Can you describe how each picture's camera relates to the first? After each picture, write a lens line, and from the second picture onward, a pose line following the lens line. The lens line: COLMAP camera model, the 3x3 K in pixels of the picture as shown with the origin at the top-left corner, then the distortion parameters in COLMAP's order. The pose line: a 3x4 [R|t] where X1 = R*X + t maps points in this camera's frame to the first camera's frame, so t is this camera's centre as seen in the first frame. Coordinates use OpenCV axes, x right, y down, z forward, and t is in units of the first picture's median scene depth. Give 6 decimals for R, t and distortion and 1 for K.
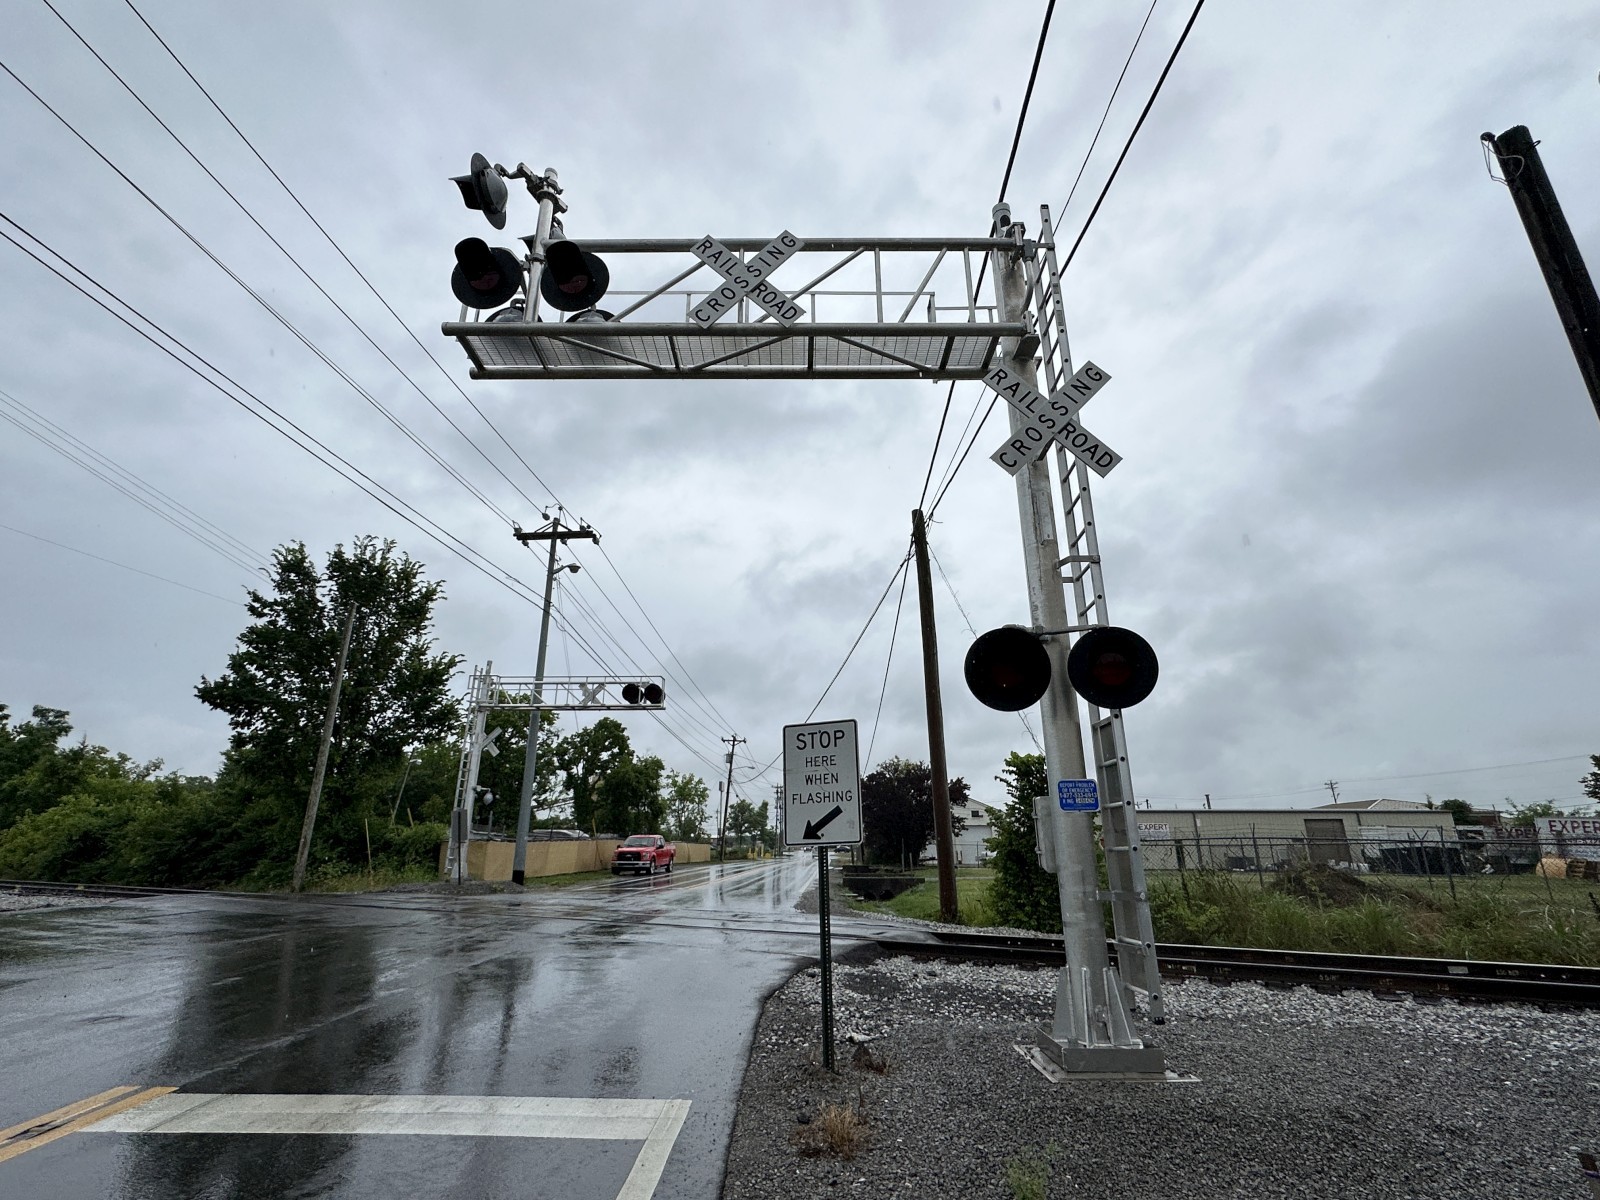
lens RADIAL K [[741.9, 0, 799.1], [0, 741.9, 601.2], [0, 0, 1]] dist [-0.002593, 0.000182]
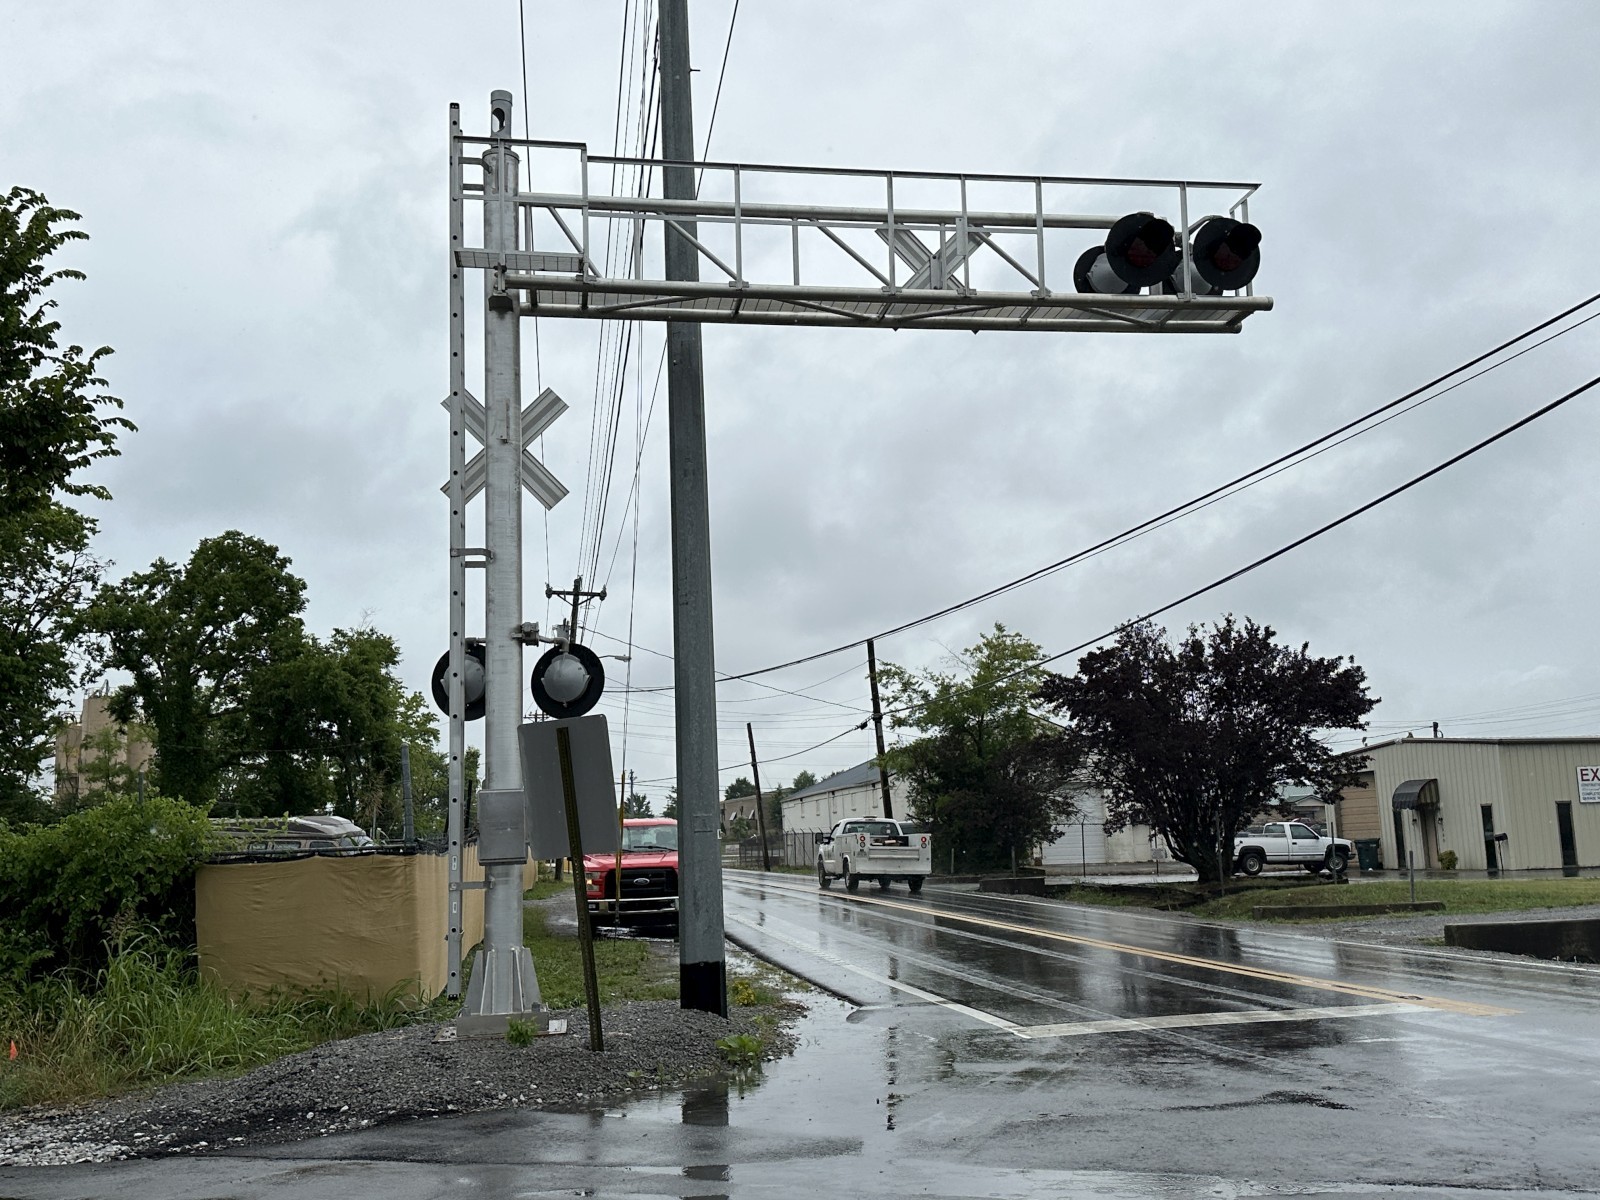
lens RADIAL K [[1524.1, 0, 793.4], [0, 1524.1, 598.4], [0, 0, 1]] dist [0.068442, 0.000000]
pose [[0.978188, -0.005688, 0.207644, -1.571651], [-0.028196, 0.986737, 0.159860, 0.629941], [-0.205799, -0.162228, 0.965054, 1.982950]]
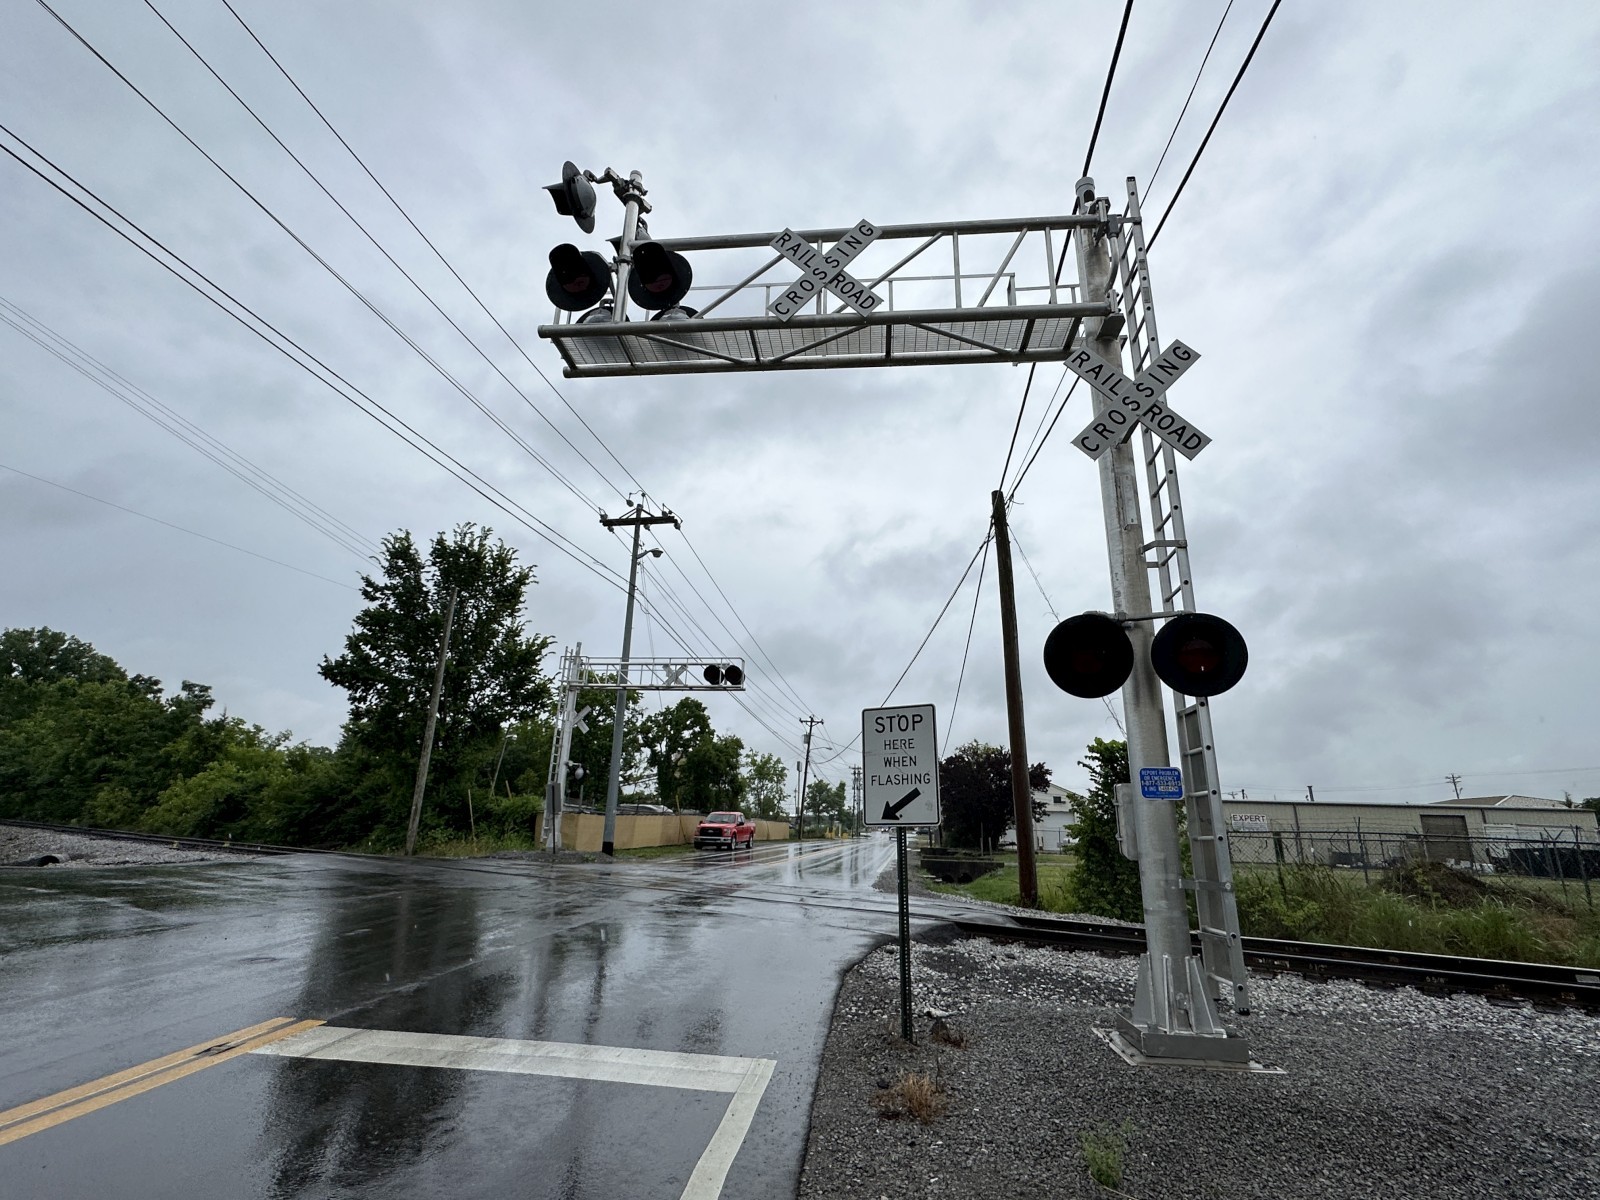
lens RADIAL K [[741.9, 0, 798.3], [0, 741.9, 601.5], [0, 0, 1]] dist [-0.002593, 0.000182]
pose [[0.994536, -0.001644, -0.104378, -0.001684], [0.004257, 0.999683, 0.024816, -0.006161], [0.104304, -0.025125, 0.994228, -0.023357]]
